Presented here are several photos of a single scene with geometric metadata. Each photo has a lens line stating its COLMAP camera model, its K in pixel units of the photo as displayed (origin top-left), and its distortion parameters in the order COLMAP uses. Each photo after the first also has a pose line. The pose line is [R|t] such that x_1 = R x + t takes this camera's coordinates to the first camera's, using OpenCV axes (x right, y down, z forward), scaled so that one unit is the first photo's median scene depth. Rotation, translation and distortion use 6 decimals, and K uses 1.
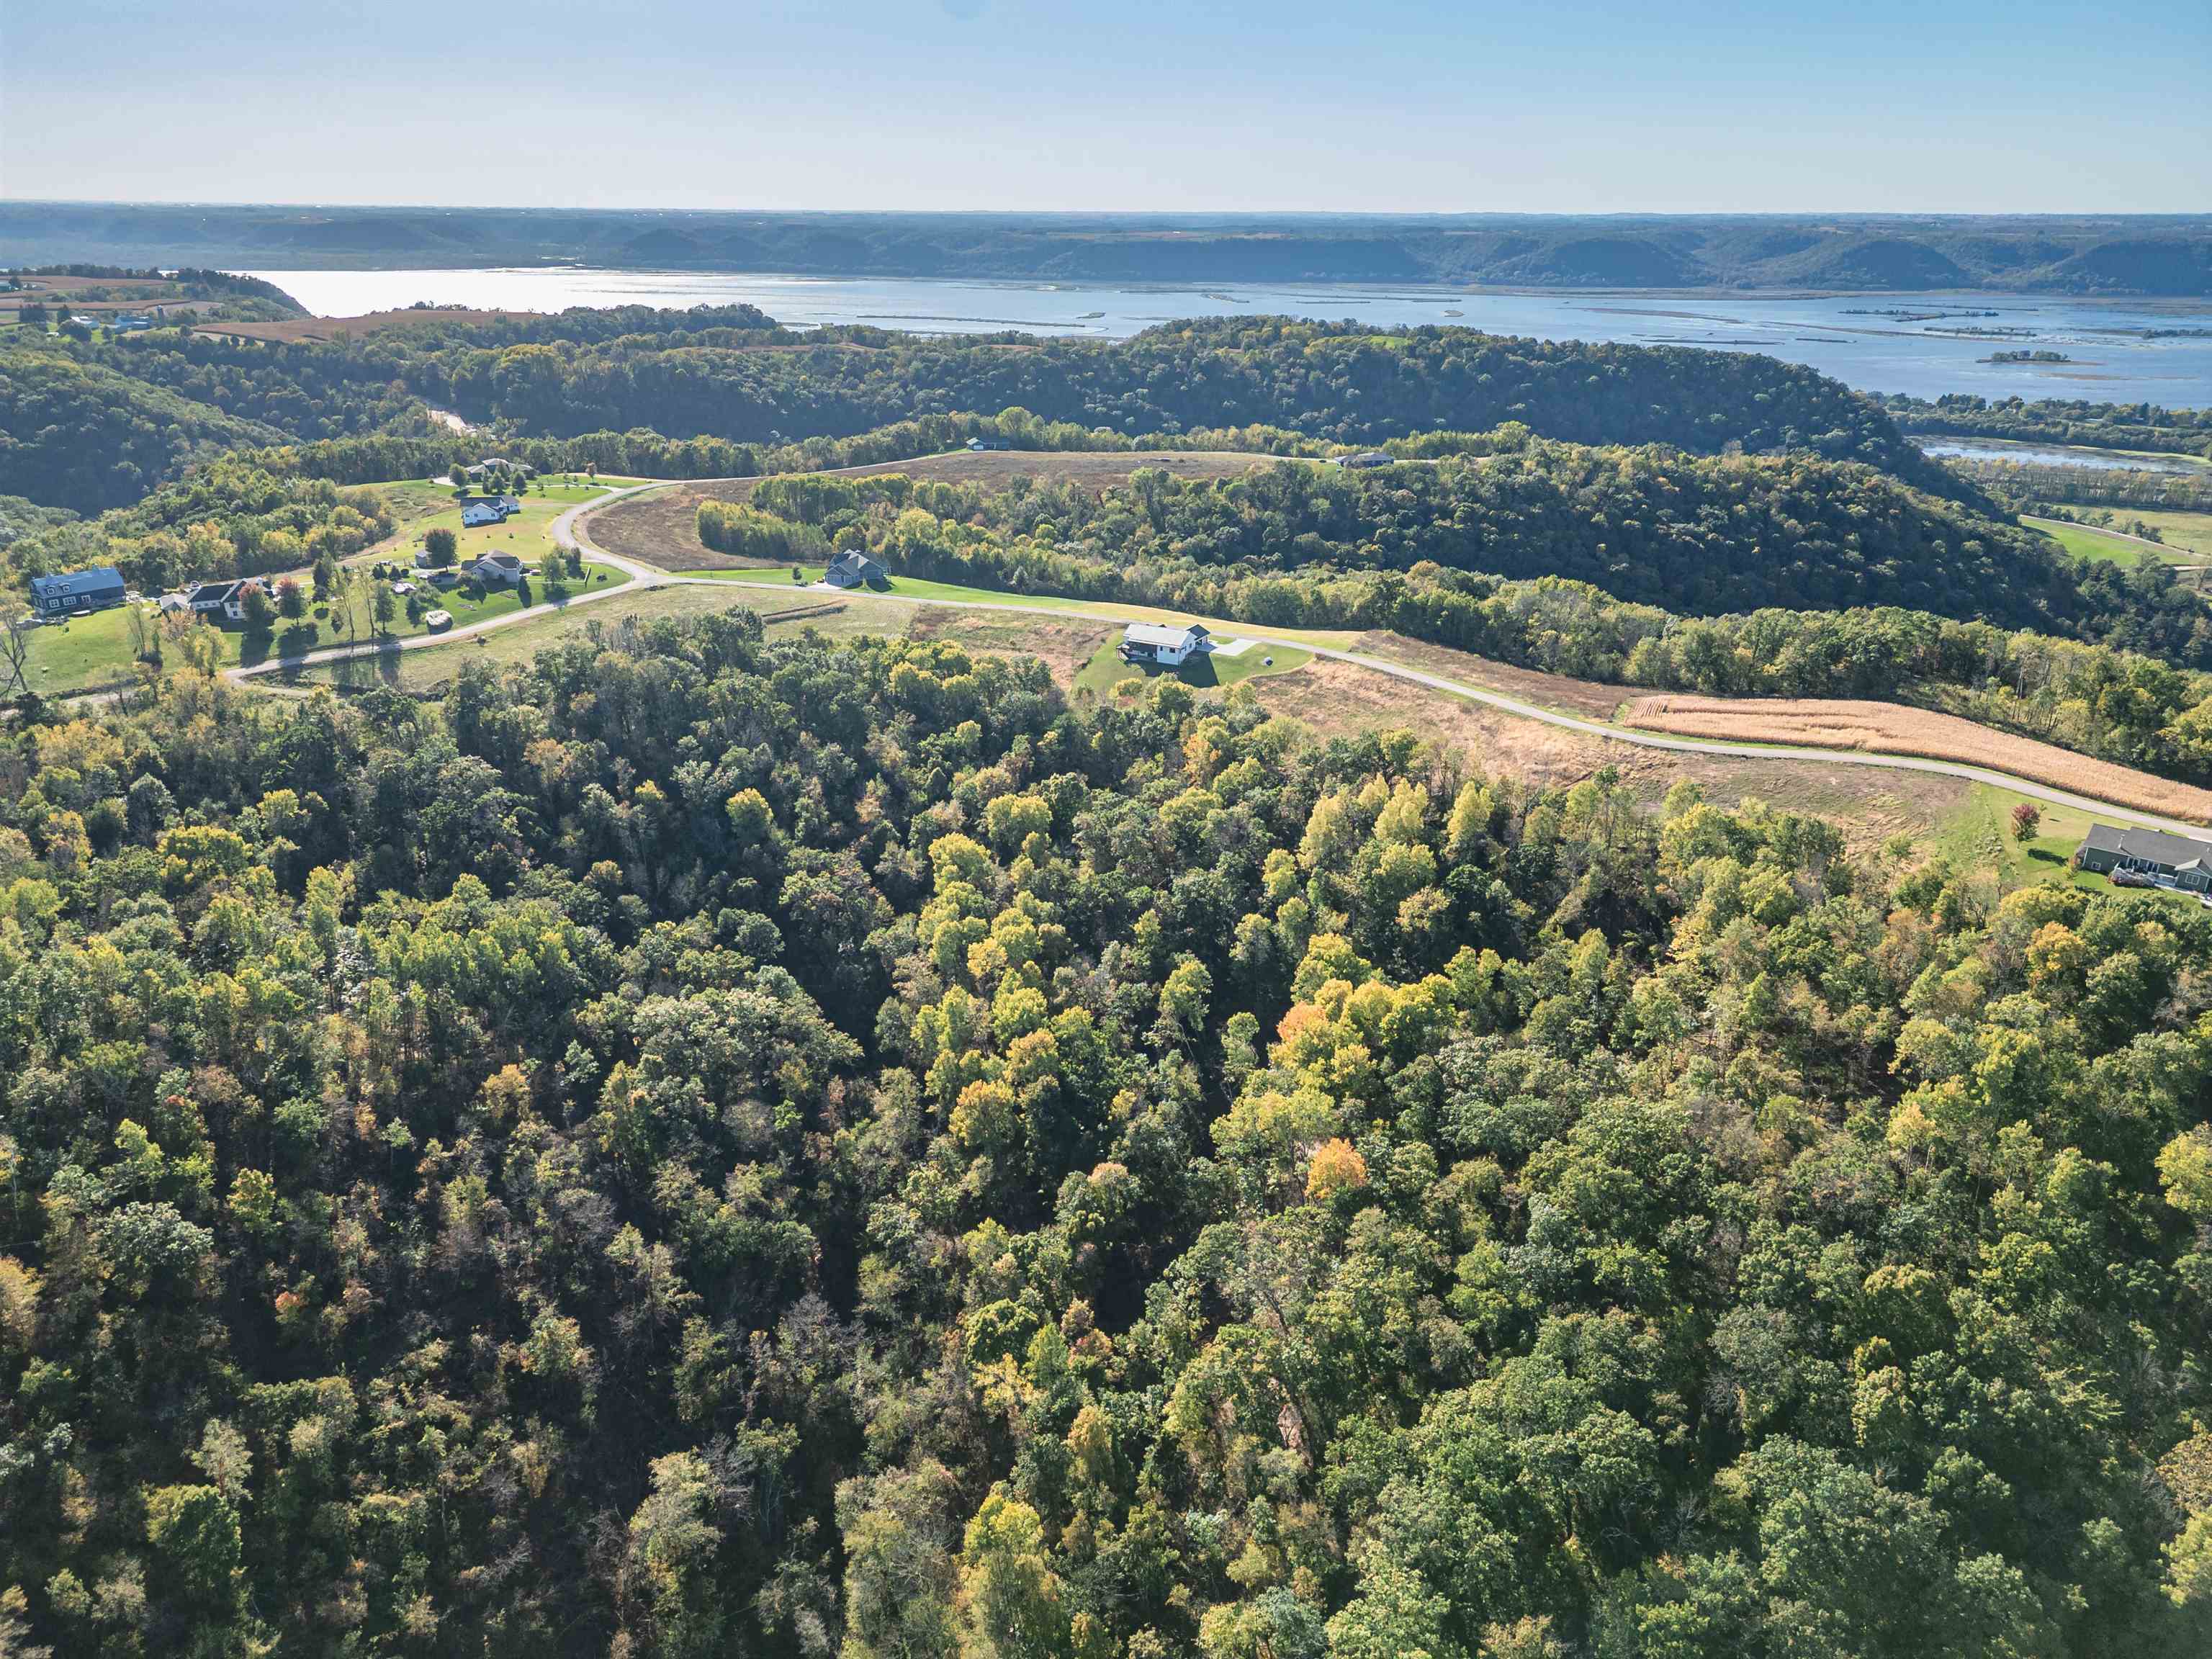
lens RADIAL K [[1542.2, 0, 1106.0], [0, 1542.2, 829.5], [0, 0, 1]] dist [0.072157, -0.068785]
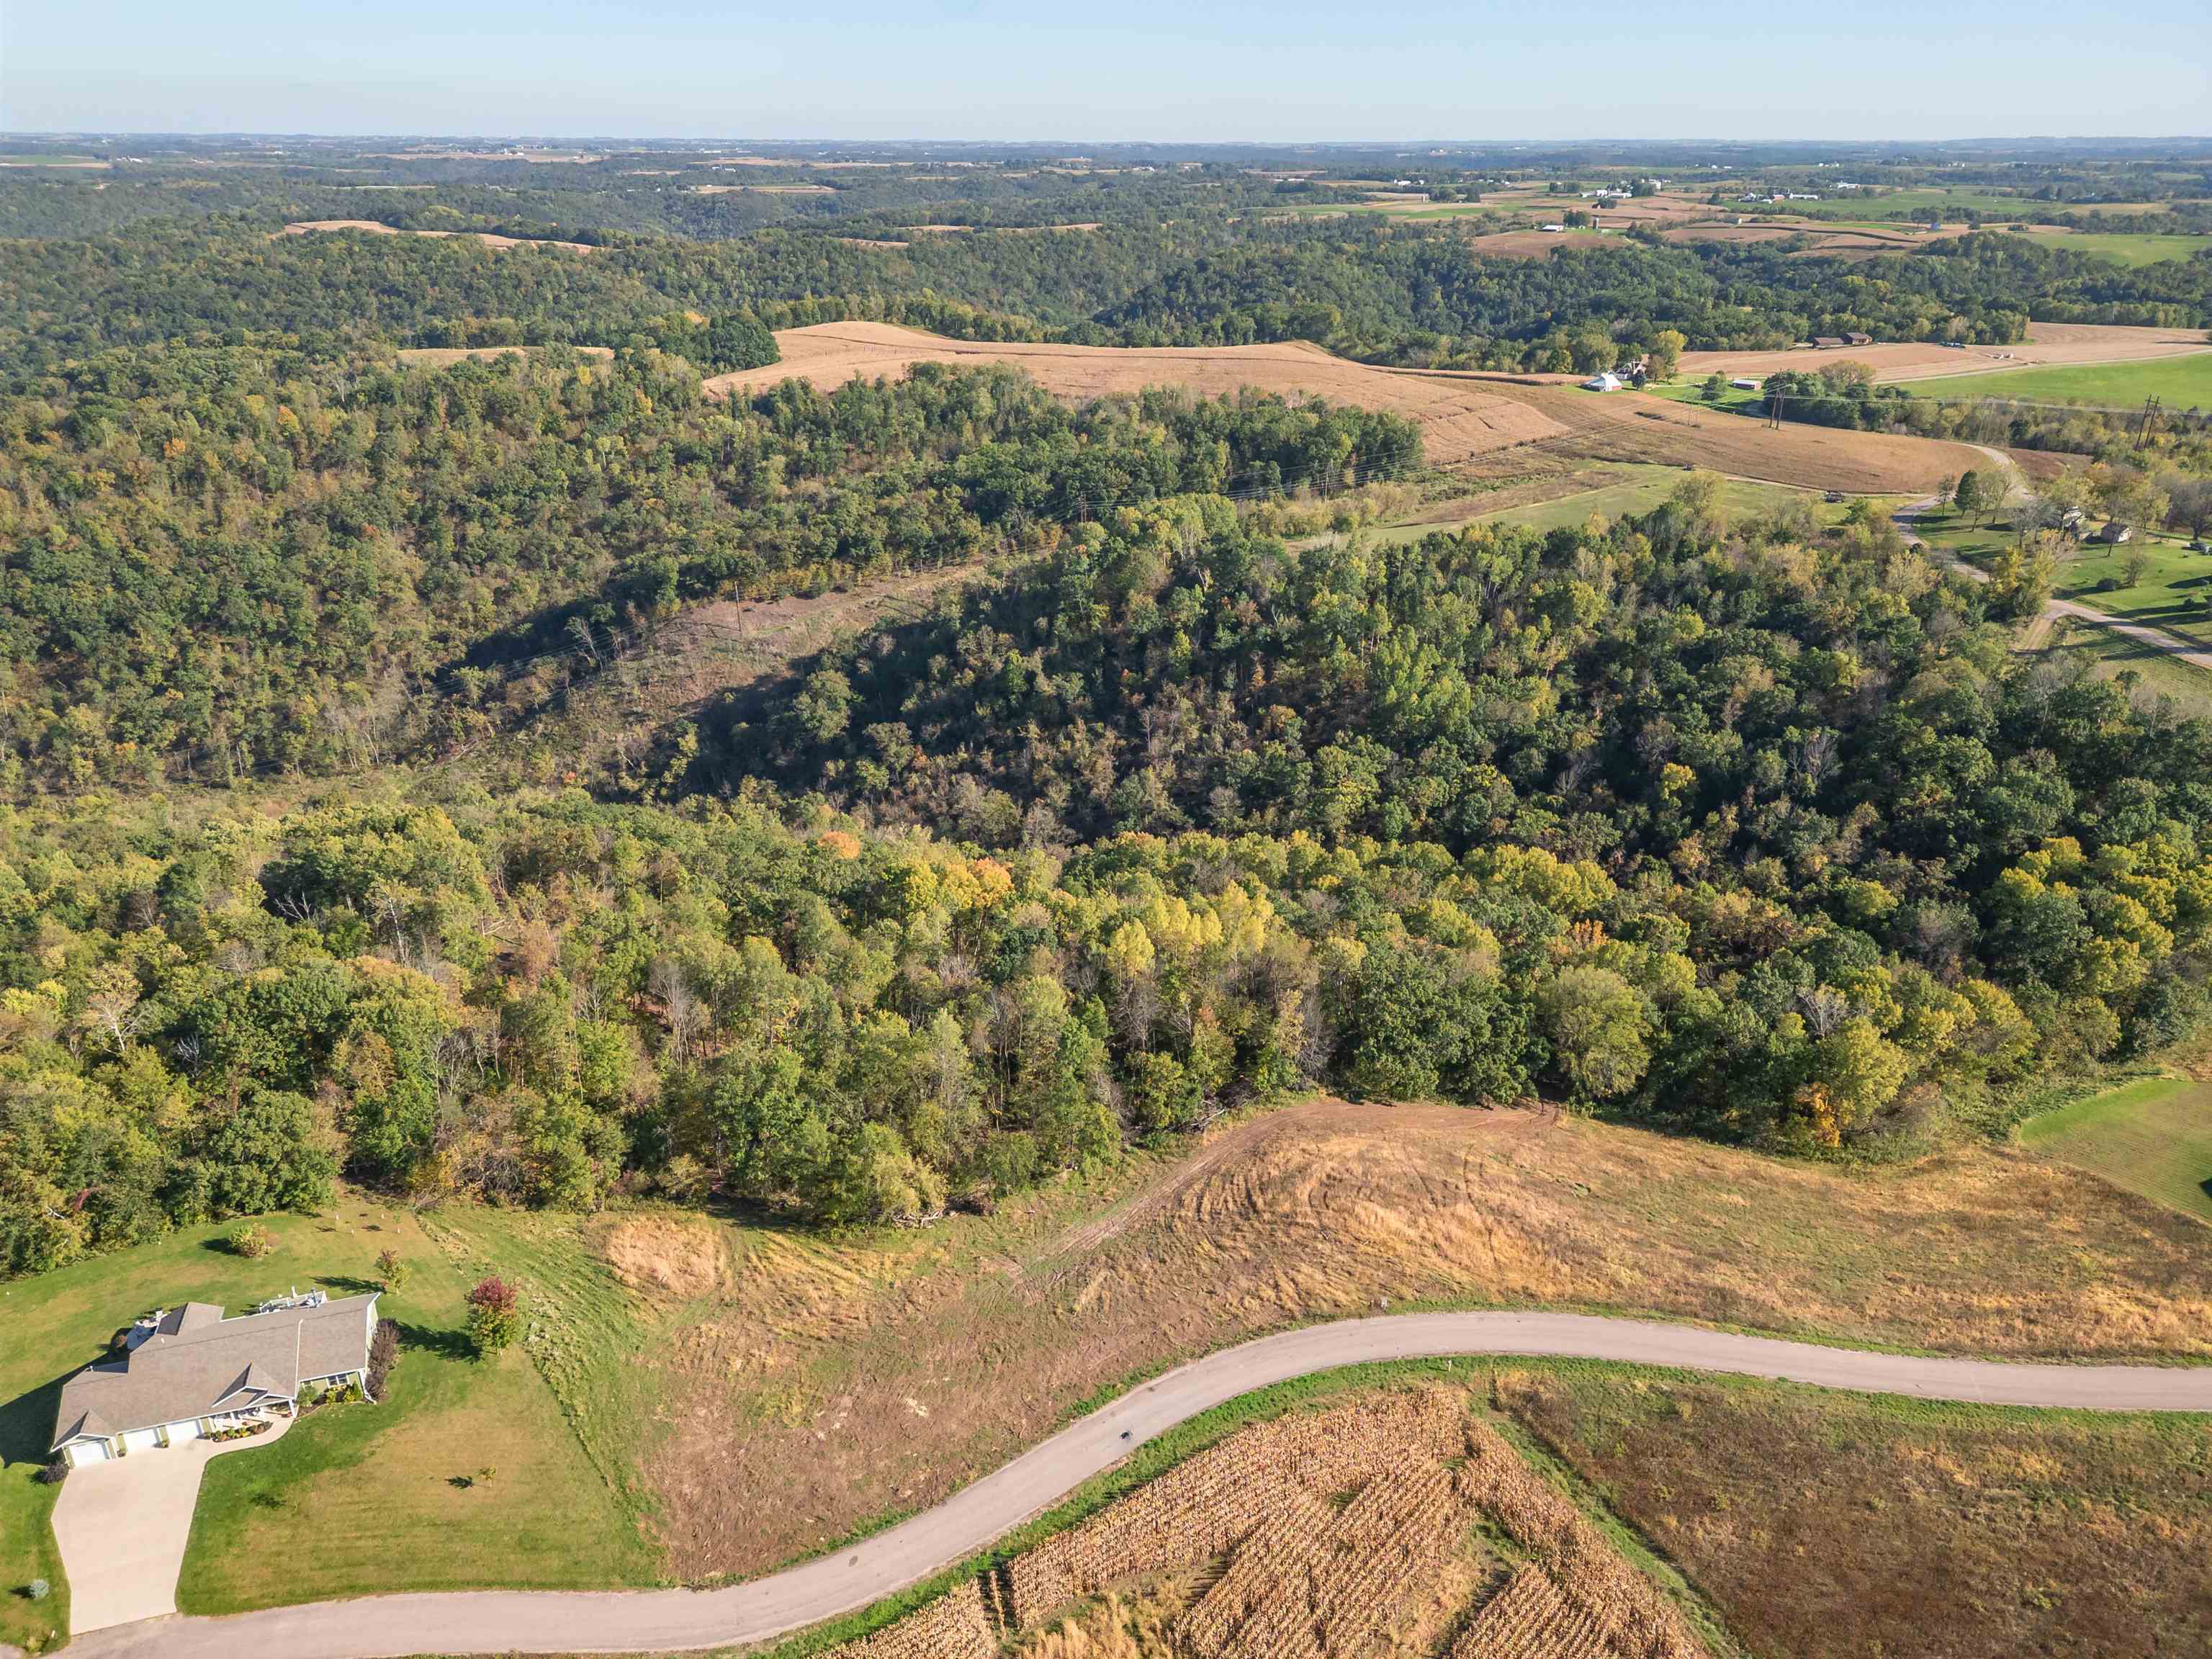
lens RADIAL K [[1542.2, 0, 1106.0], [0, 1542.2, 829.5], [0, 0, 1]] dist [0.072157, -0.068785]
pose [[-0.536670, 0.330784, -0.776252, 0.753683], [-0.322244, 0.769880, 0.550856, -0.441631], [0.779836, 0.545771, -0.306578, 1.121002]]
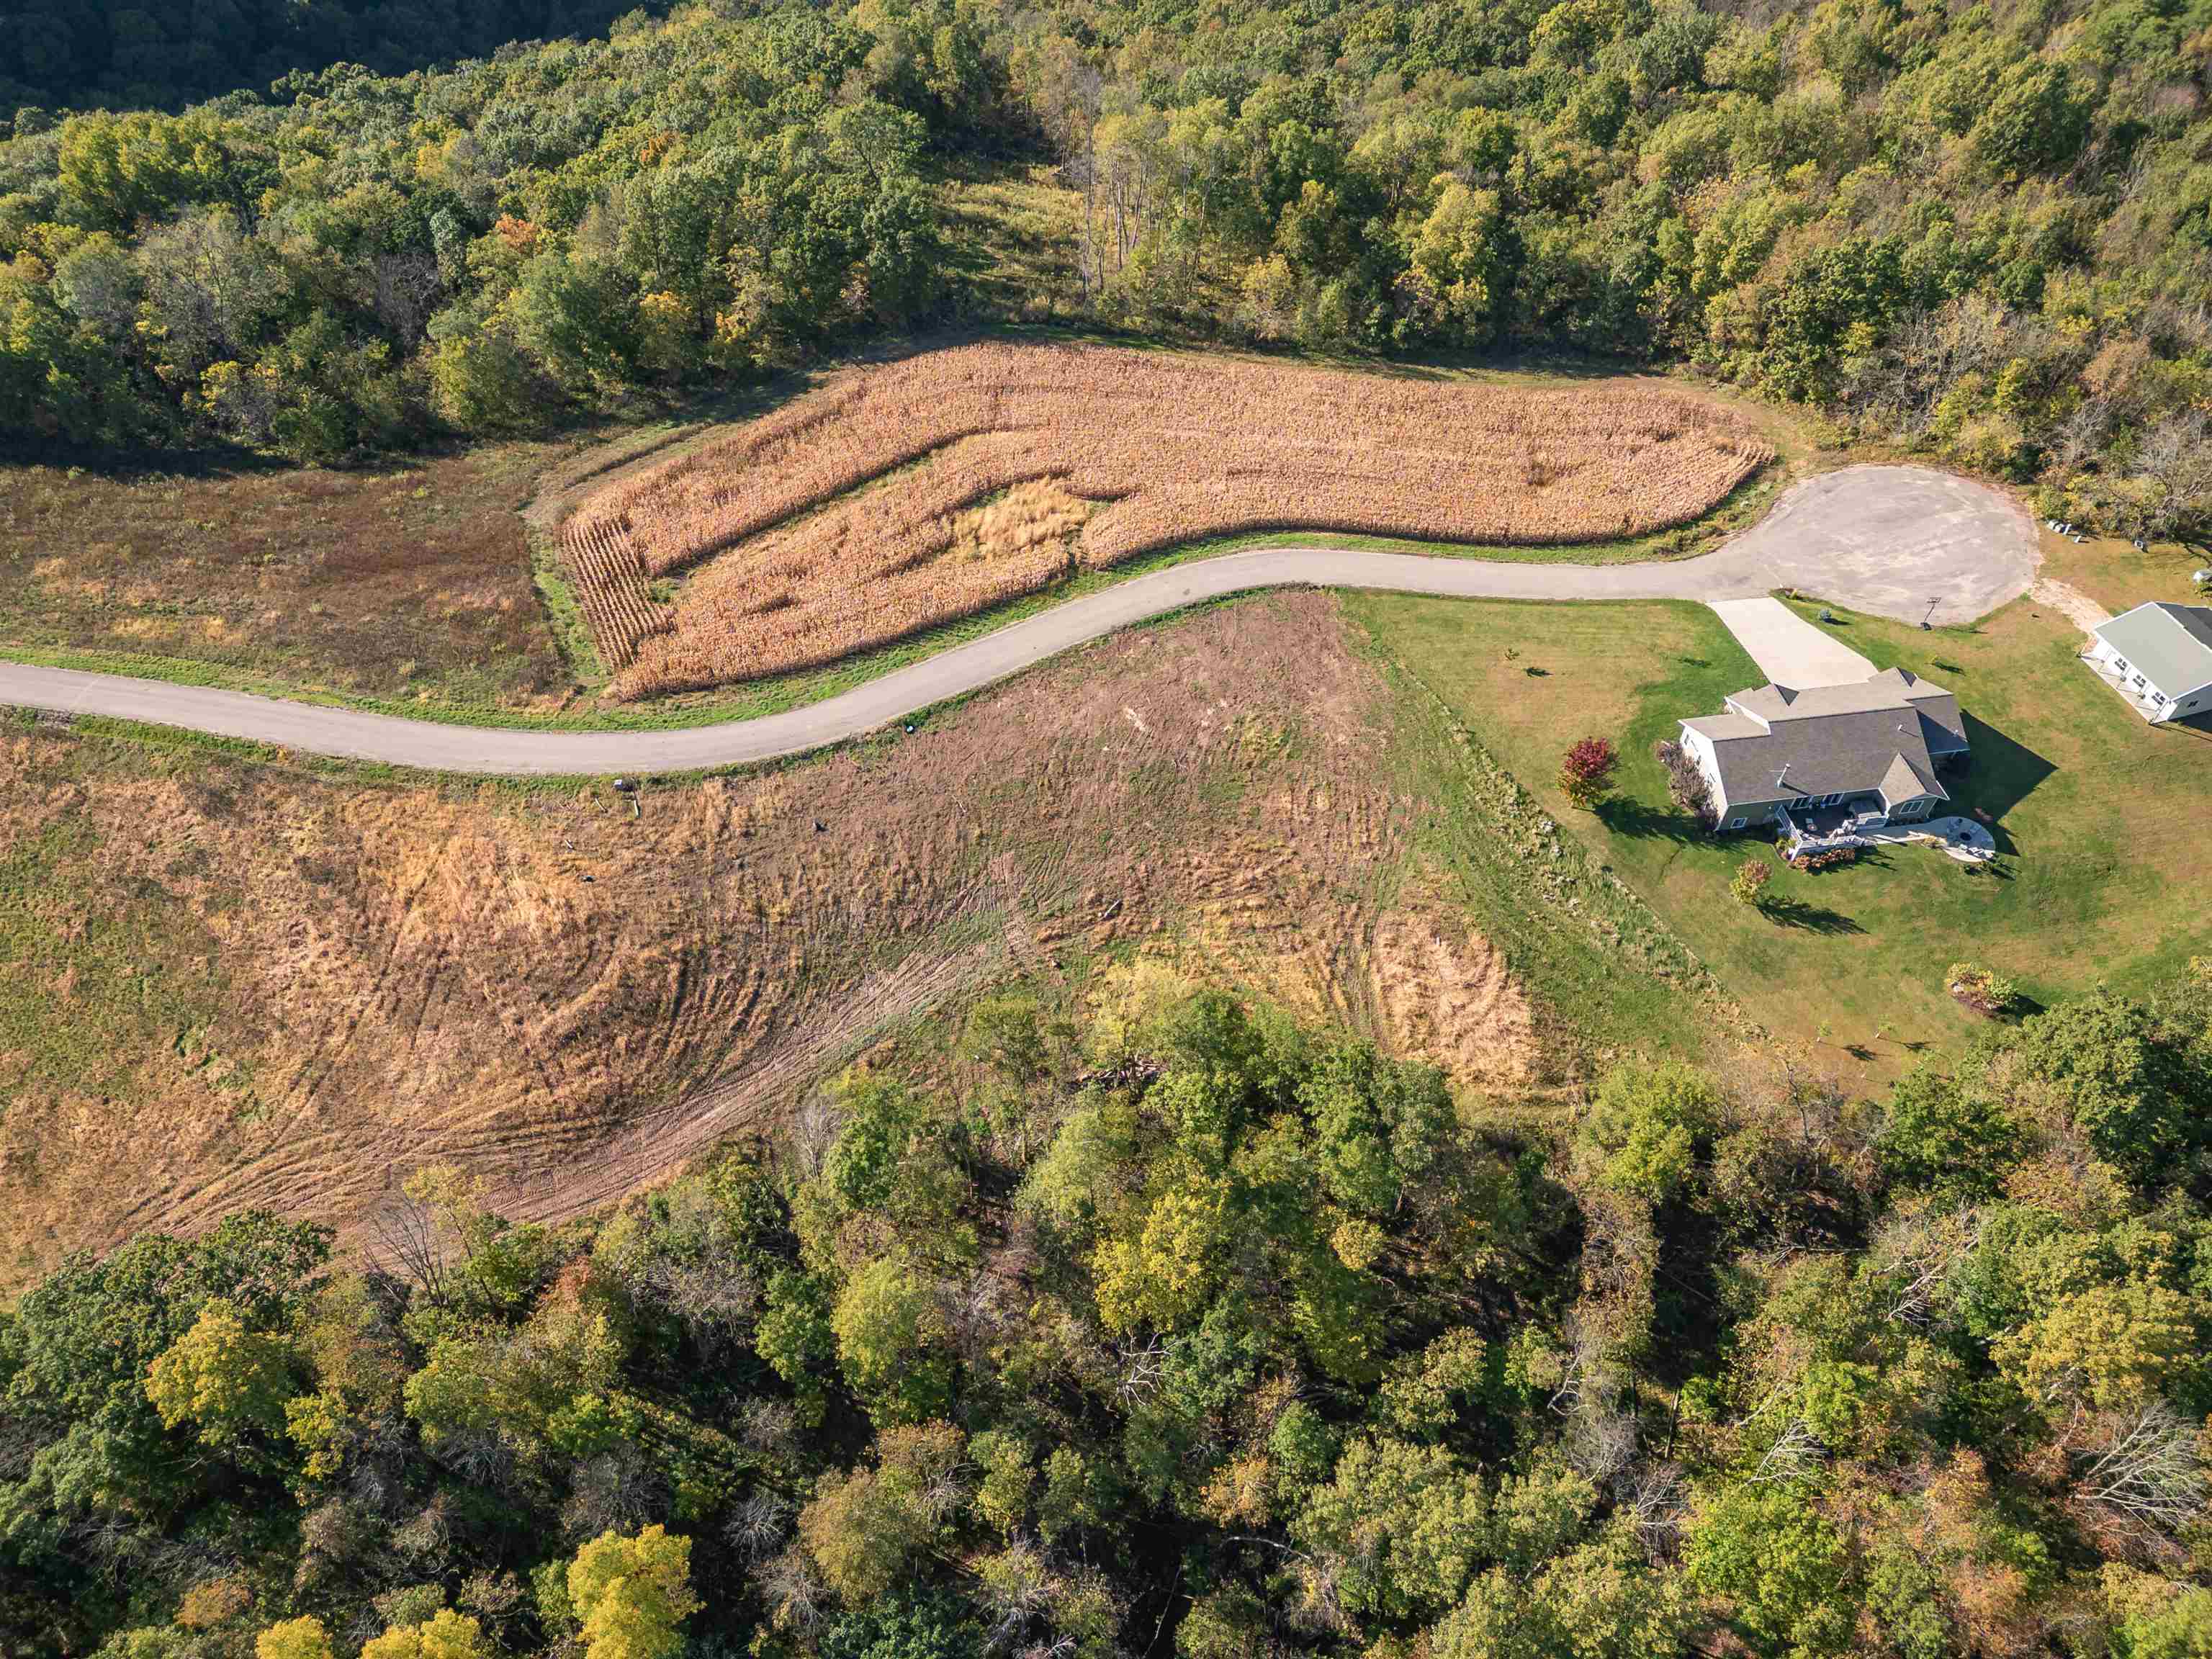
lens RADIAL K [[1542.2, 0, 1106.0], [0, 1542.2, 829.5], [0, 0, 1]] dist [0.072157, -0.068785]
pose [[0.648794, -0.576713, 0.496456, 0.216287], [0.278766, 0.787178, 0.550127, -0.271140], [-0.708065, -0.218524, 0.671484, 0.706039]]
